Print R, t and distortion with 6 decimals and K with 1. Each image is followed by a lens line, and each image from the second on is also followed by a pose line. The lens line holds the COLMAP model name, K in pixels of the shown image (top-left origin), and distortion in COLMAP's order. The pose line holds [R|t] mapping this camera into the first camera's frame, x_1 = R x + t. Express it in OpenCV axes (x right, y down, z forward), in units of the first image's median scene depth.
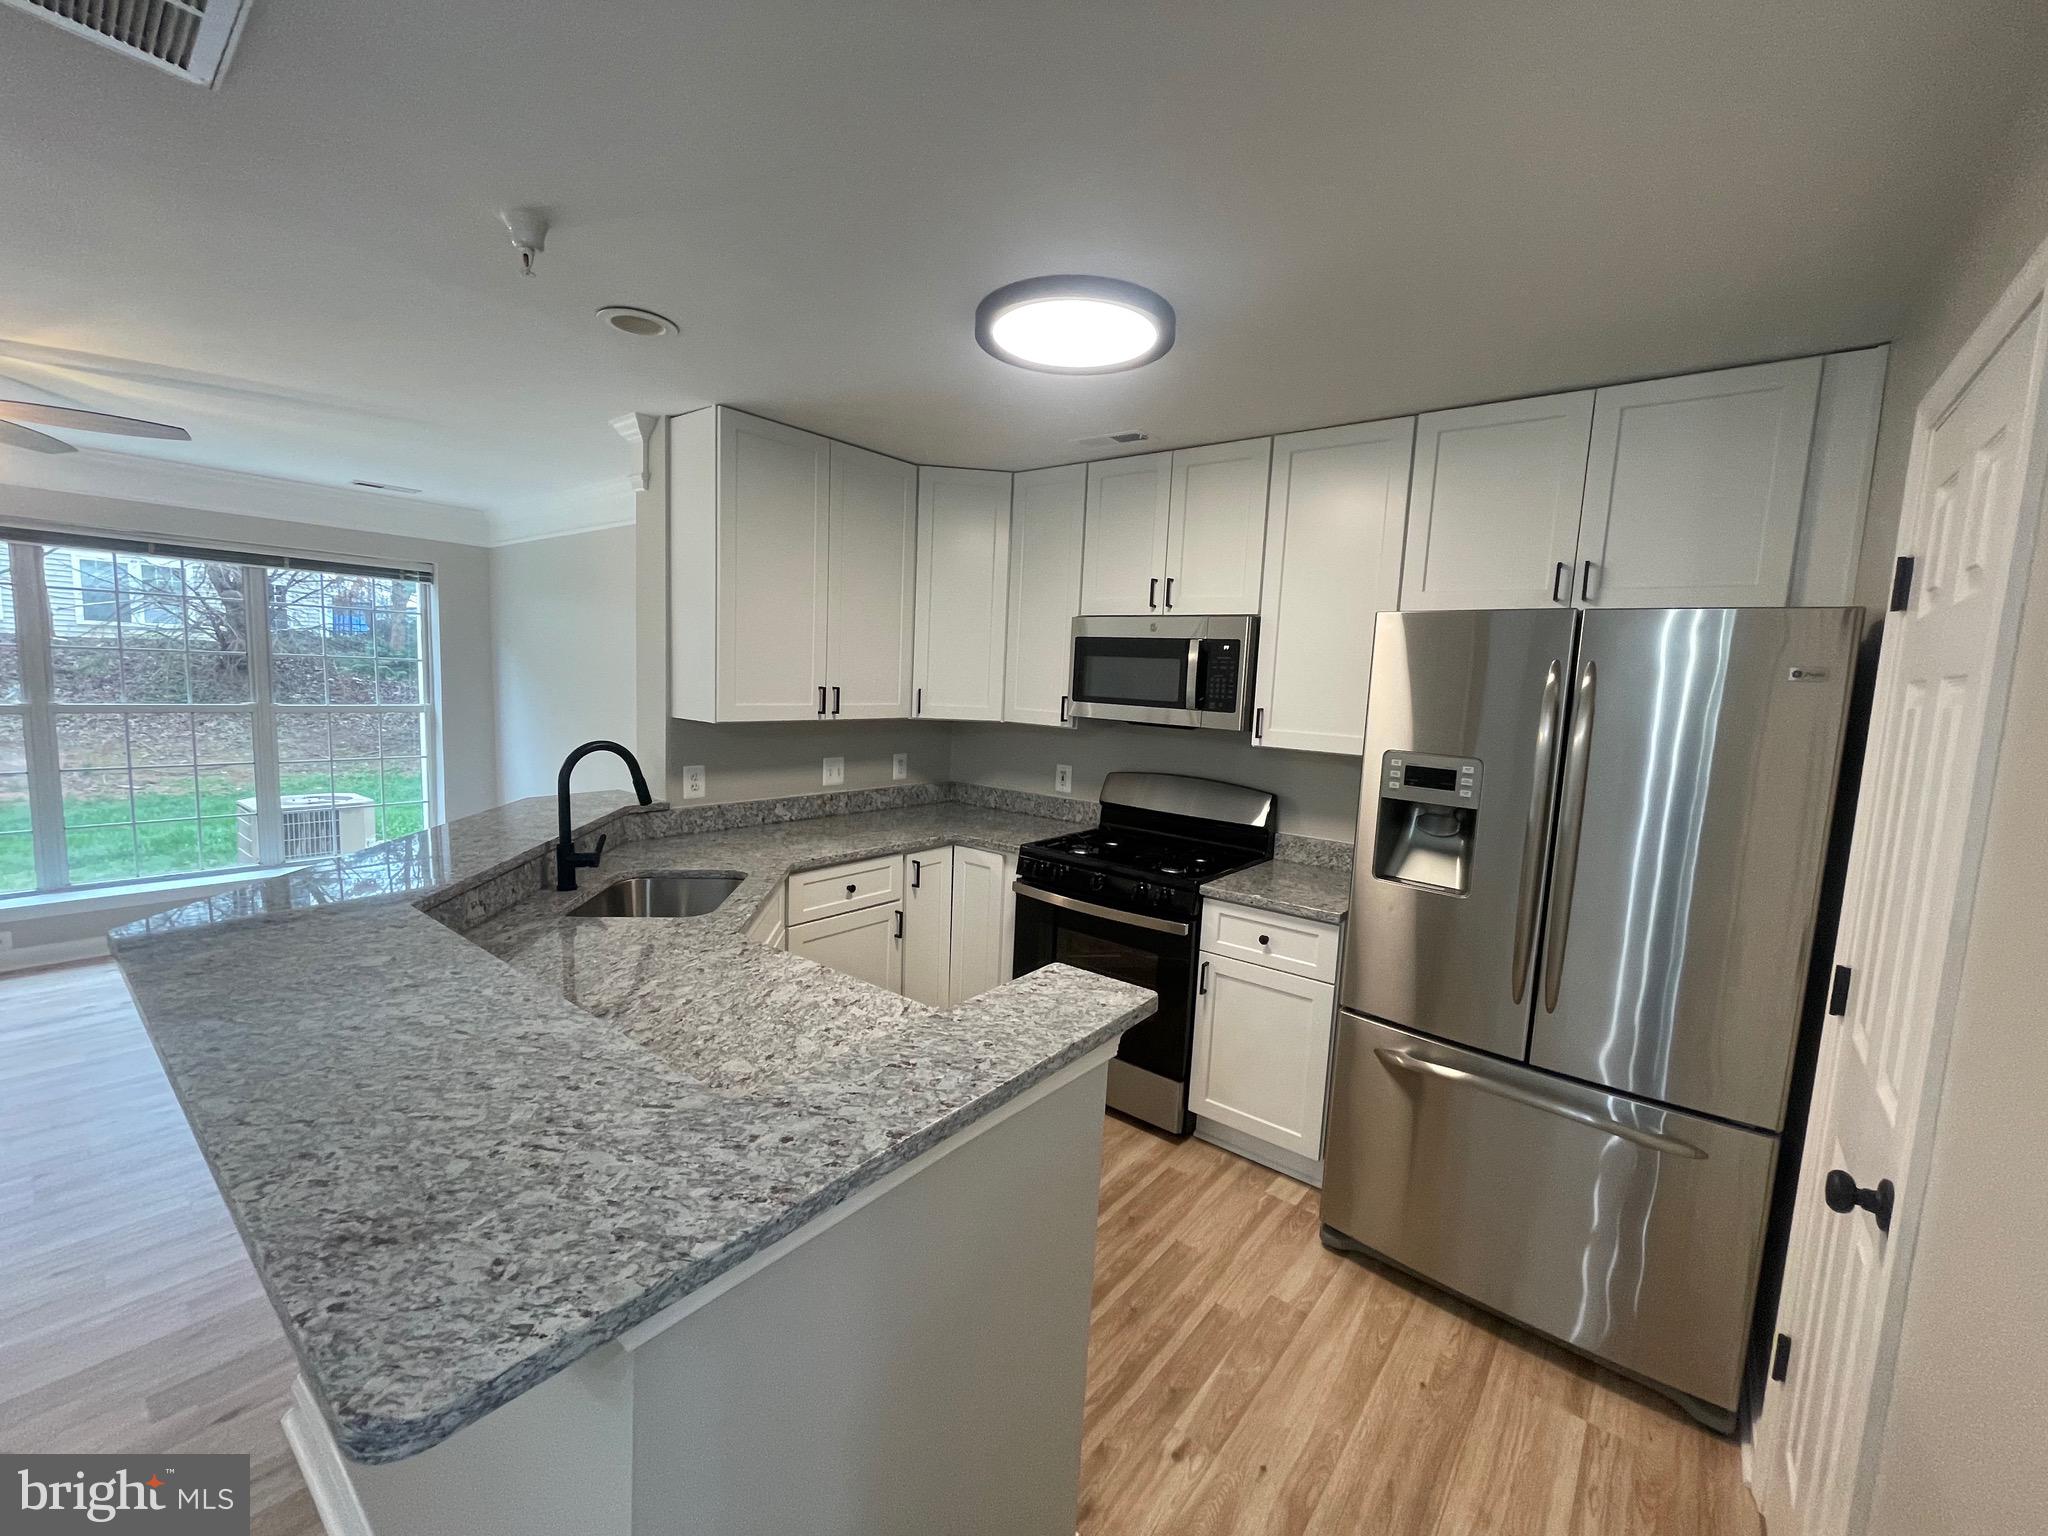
lens RADIAL K [[826.9, 0, 1021.9], [0, 826.9, 768.3], [0, 0, 1]] dist [-0.002318, -0.000644]
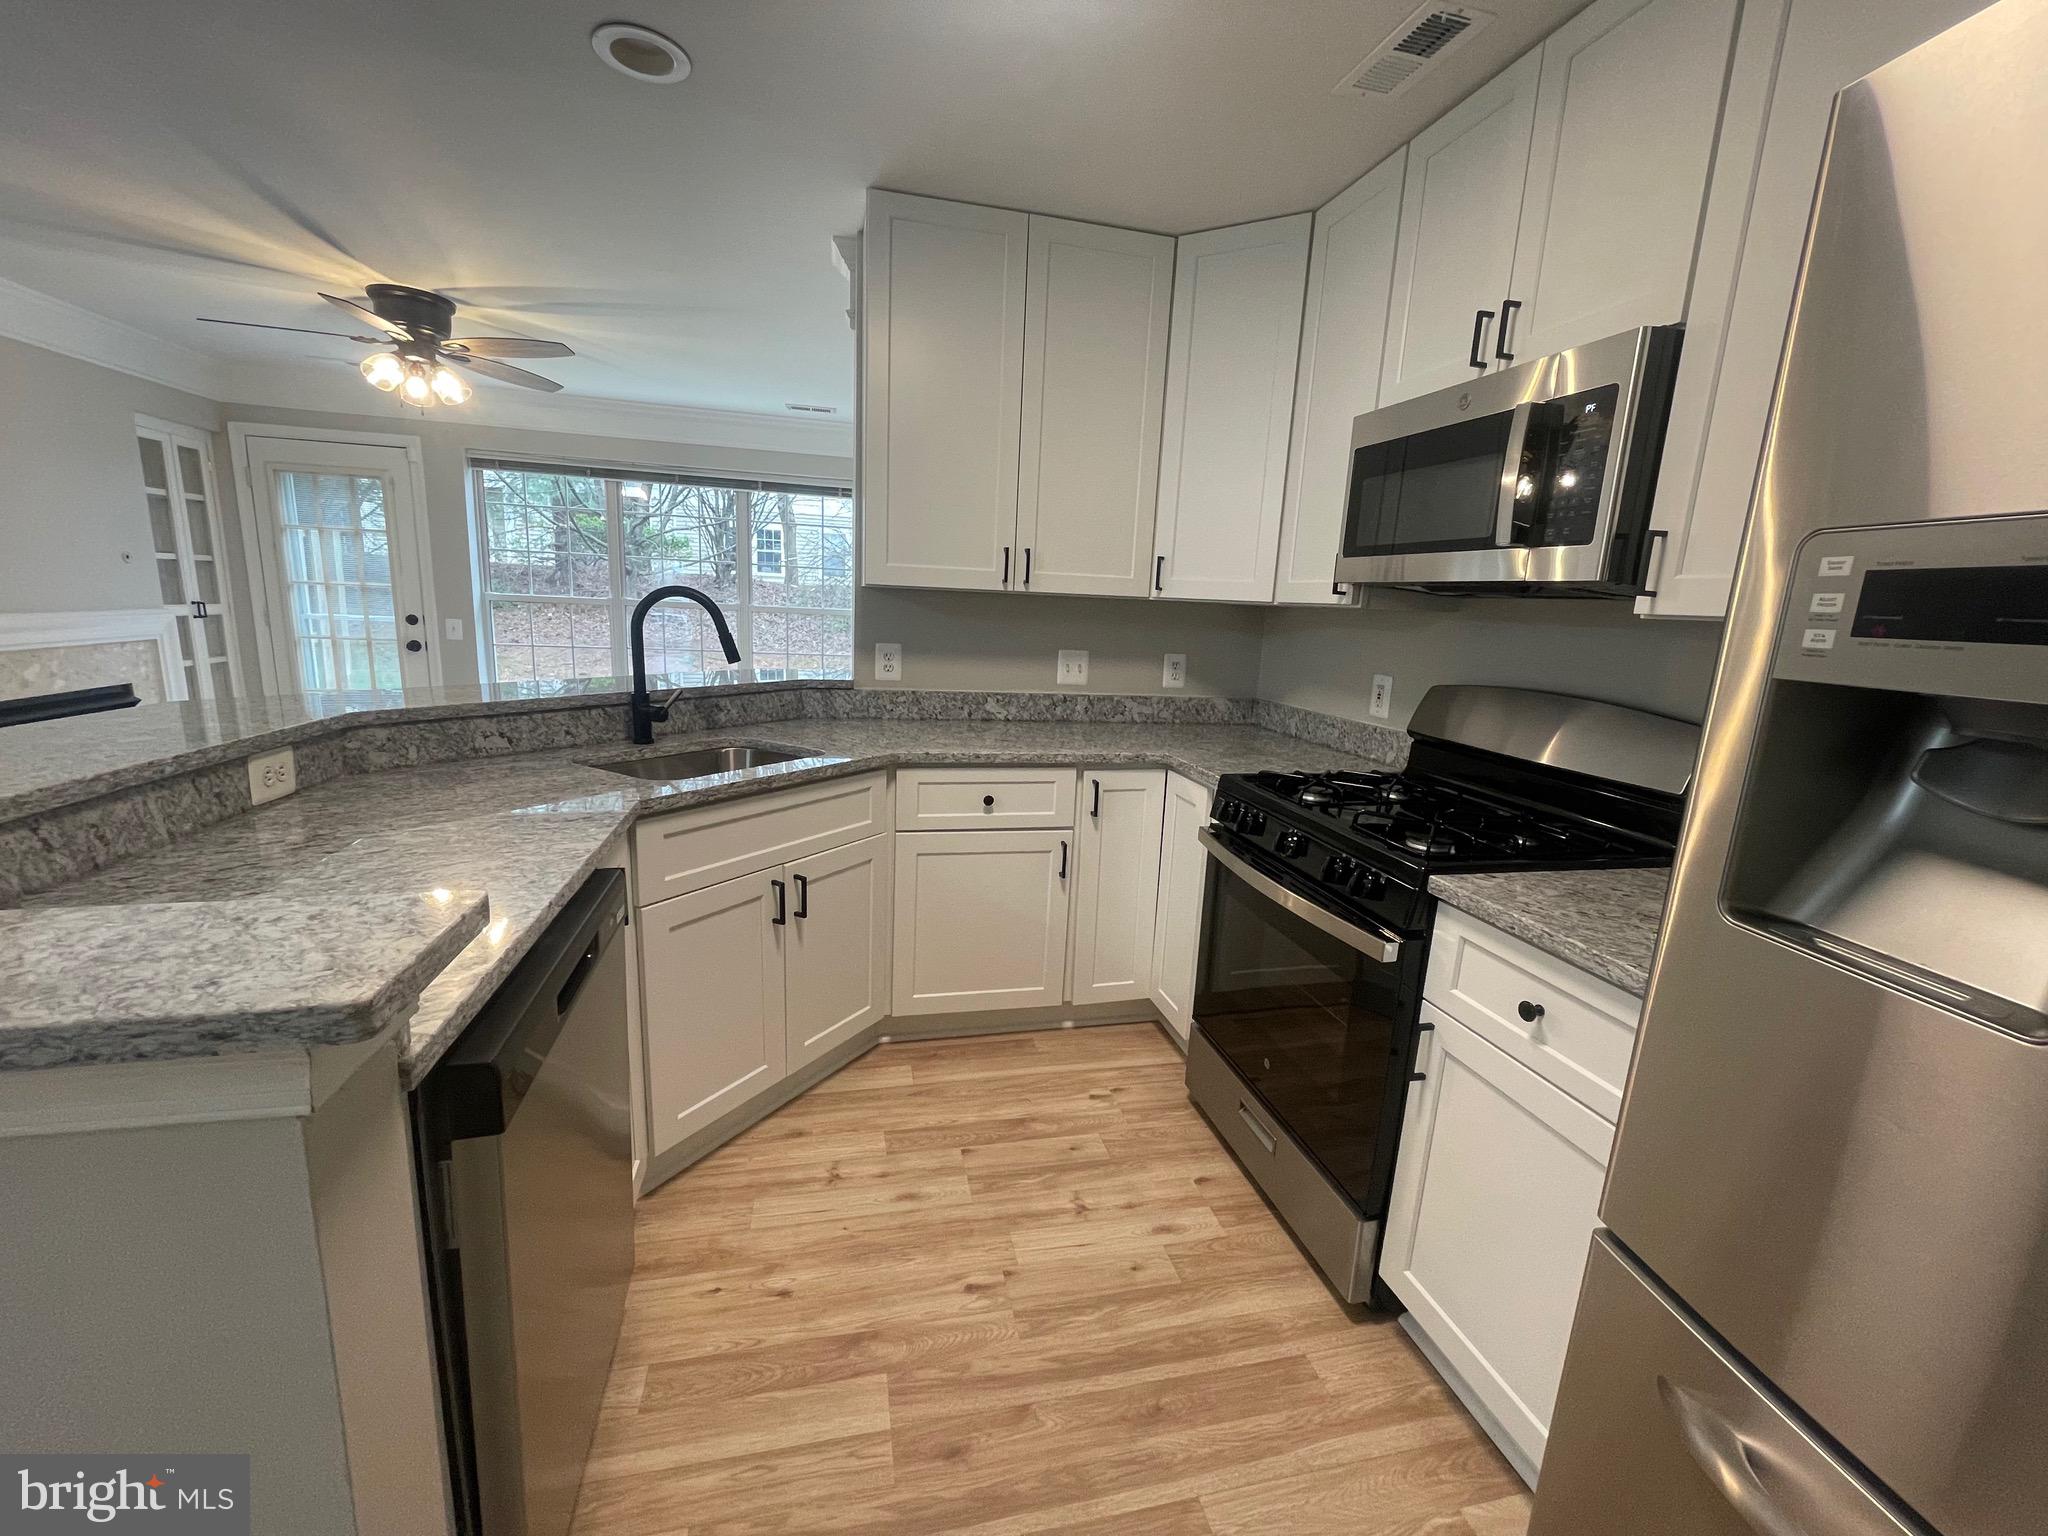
lens RADIAL K [[826.9, 0, 1022.5], [0, 826.9, 767.0], [0, 0, 1]] dist [-0.002318, -0.000644]
pose [[0.794575, 0.113440, -0.596474, 0.263195], [-0.080769, 0.993409, 0.081337, 0.044522], [0.601770, -0.016452, 0.798500, 0.366887]]
